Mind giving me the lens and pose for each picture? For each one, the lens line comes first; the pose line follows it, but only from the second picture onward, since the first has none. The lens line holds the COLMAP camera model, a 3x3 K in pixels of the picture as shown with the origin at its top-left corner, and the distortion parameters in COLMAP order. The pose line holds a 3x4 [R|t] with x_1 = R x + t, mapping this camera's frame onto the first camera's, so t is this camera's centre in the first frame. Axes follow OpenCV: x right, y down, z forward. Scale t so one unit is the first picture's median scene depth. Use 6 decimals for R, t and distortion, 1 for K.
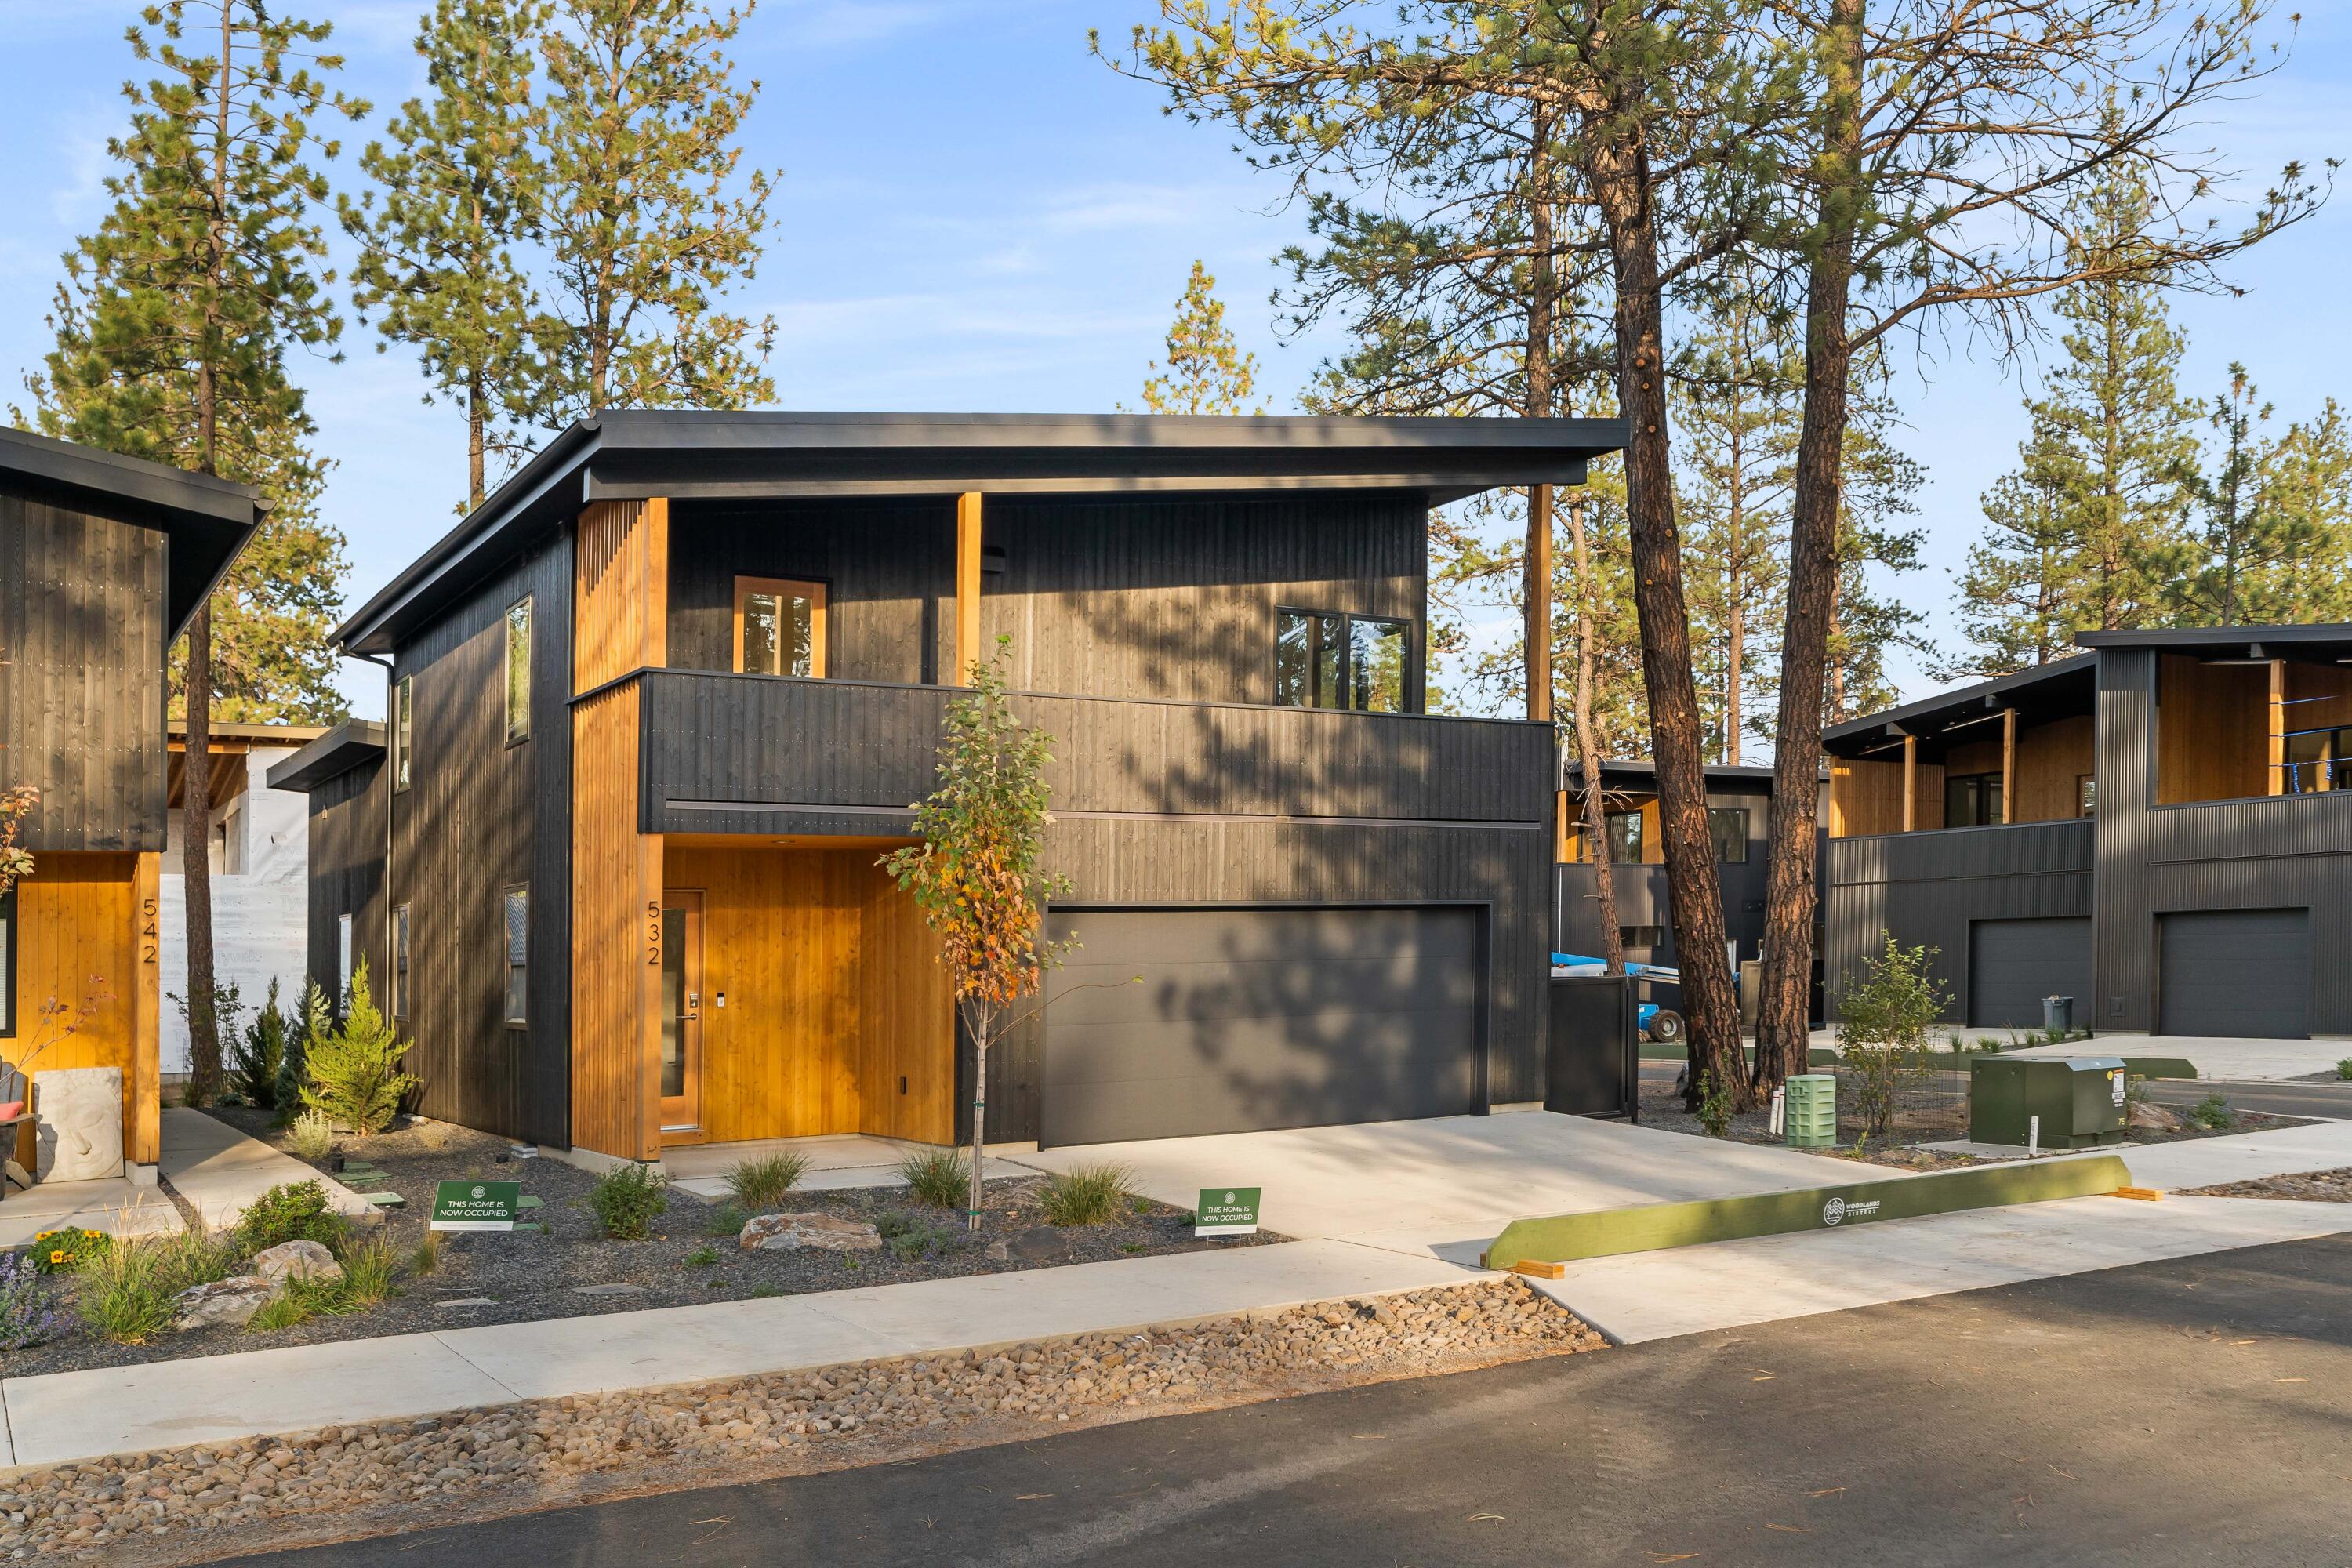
lens RADIAL K [[1959.4, 0, 1174.7], [0, 1959.4, 823.1], [0, 0, 1]] dist [-0.014642, 0.011793]
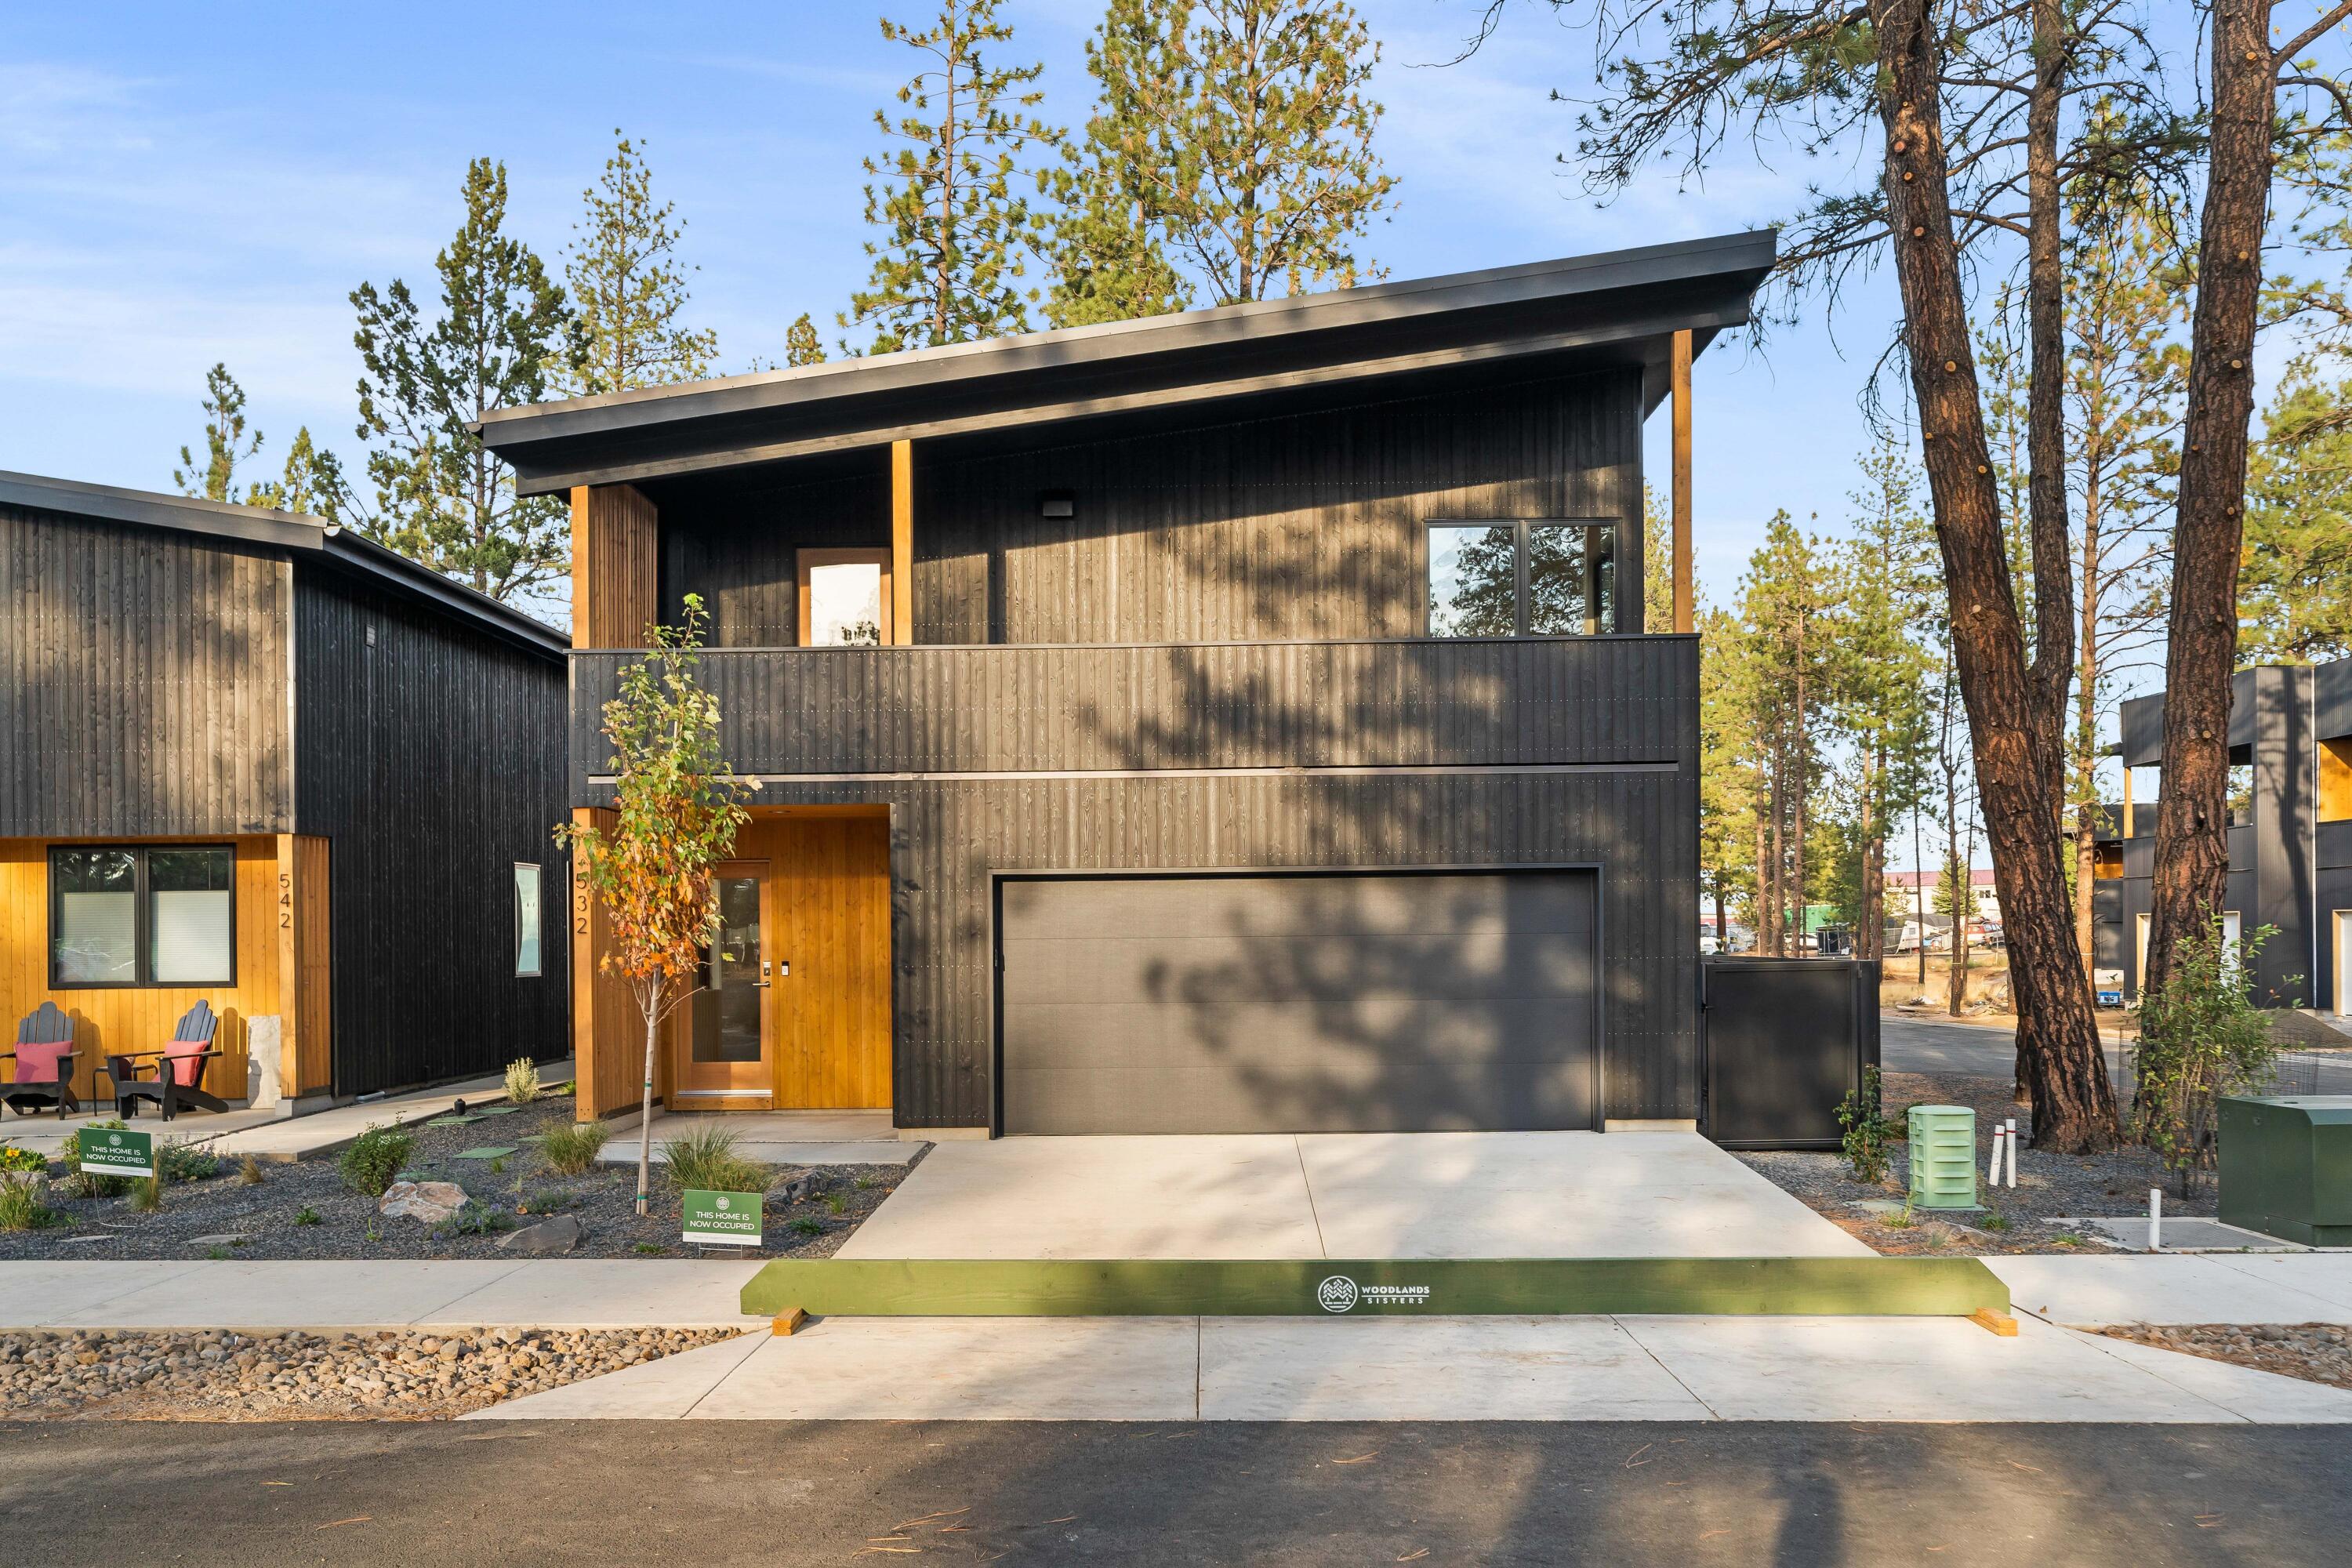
lens RADIAL K [[1989.5, 0, 1176.0], [0, 1989.5, 784.0], [0, 0, 1]] dist [-0.017836, -0.009518]
pose [[0.838475, -0.031527, -0.544028, 0.451452], [0.031188, 0.999465, -0.009852, 0.009401], [0.544048, -0.008706, 0.839009, 0.226988]]
